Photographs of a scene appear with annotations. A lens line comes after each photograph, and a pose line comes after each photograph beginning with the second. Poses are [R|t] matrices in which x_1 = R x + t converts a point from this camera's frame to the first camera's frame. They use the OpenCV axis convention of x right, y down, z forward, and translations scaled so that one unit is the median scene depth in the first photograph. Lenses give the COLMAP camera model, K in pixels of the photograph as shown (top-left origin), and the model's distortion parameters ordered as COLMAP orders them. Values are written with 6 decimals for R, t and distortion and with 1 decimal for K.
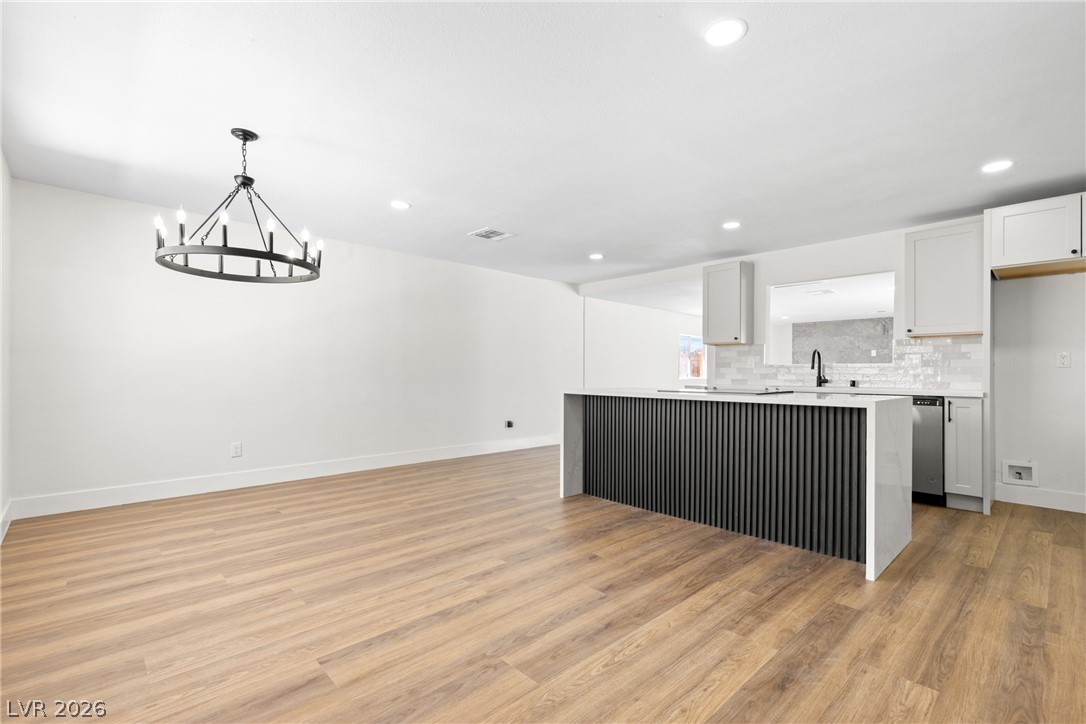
lens RADIAL K [[488.4, 0, 550.0], [0, 488.4, 374.0], [0, 0, 1]] dist [0.003893, -0.000444]
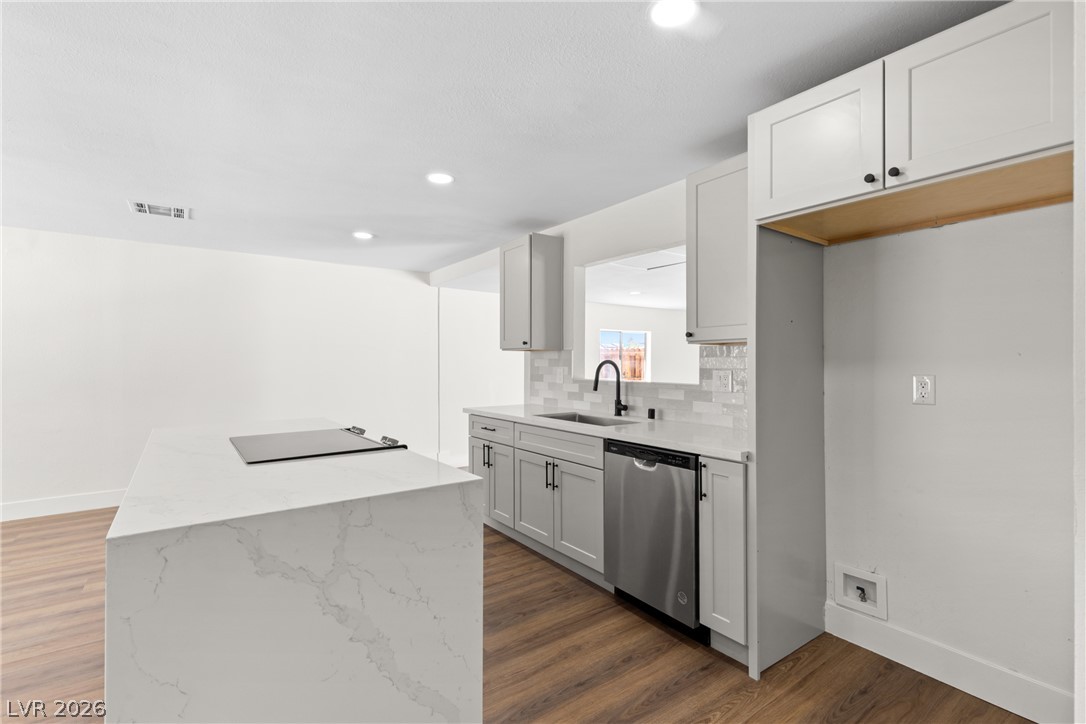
lens RADIAL K [[499.7, 0, 543.0], [0, 499.7, 362.0], [0, 0, 1]] dist [0.001712, -0.000073]
pose [[0.990301, -0.003581, -0.138892, 0.799825], [0.002705, 0.999975, -0.006497, -0.063333], [0.138911, 0.006058, 0.990286, 0.453388]]
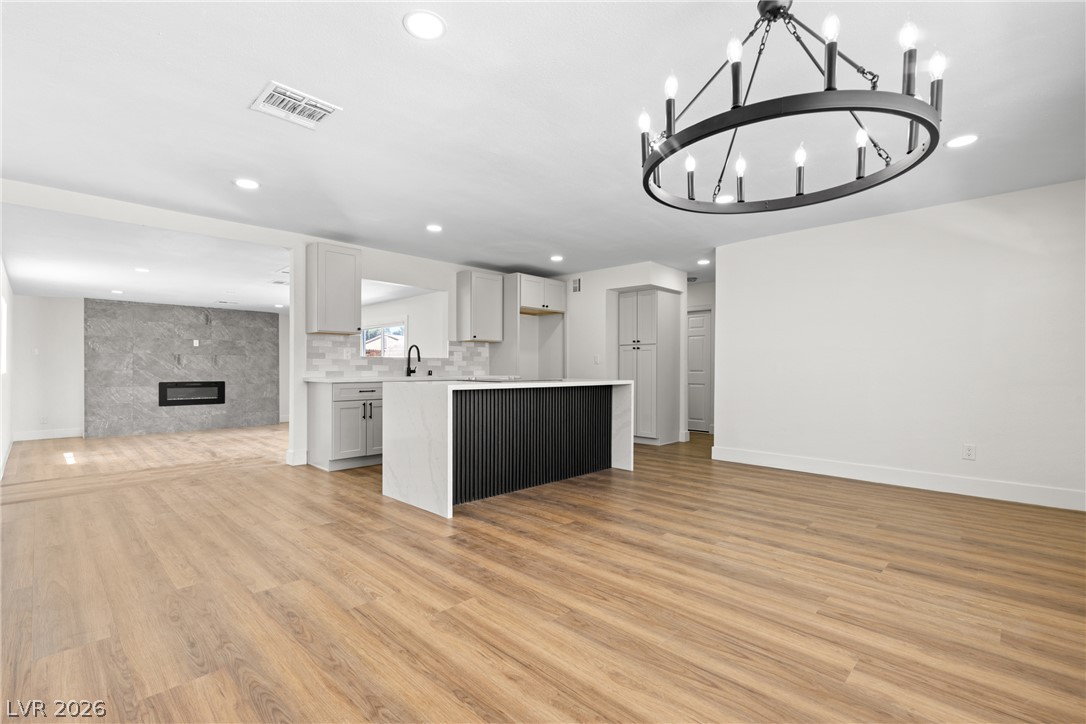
lens RADIAL K [[488.1, 0, 544.8], [0, 488.1, 370.7], [0, 0, 1]] dist [0.004364, -0.000700]
pose [[-0.032695, -0.011689, 0.999397, -0.952934], [-0.001818, 0.999931, 0.011636, -0.003233], [-0.999464, -0.001436, -0.032714, 1.042229]]
